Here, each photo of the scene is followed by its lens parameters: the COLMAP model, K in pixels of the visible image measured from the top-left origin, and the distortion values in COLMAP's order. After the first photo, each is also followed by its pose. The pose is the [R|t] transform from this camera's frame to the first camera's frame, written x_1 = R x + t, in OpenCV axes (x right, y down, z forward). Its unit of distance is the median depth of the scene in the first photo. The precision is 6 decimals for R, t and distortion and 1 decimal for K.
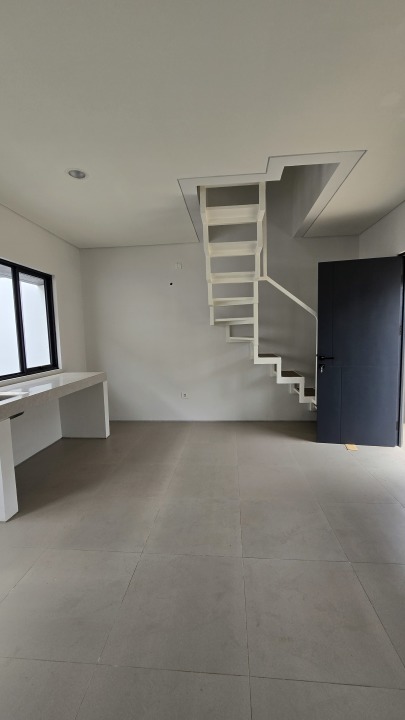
lens RADIAL K [[296.5, 0, 202.5], [0, 296.5, 363.6], [0, 0, 1]] dist [0.003344, -0.000047]
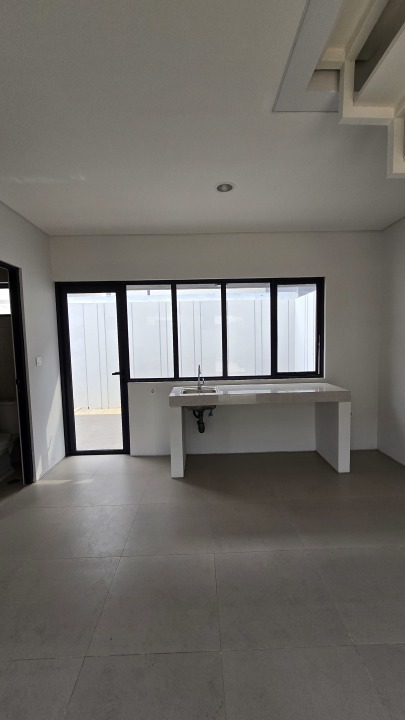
lens RADIAL K [[296.5, 0, 204.7], [0, 296.5, 362.1], [0, 0, 1]] dist [0.003344, -0.000047]
pose [[0.132224, 0.092931, -0.986854, 0.433033], [-0.086039, 0.992914, 0.081973, -0.086220], [0.987479, 0.074069, 0.139283, 0.579593]]
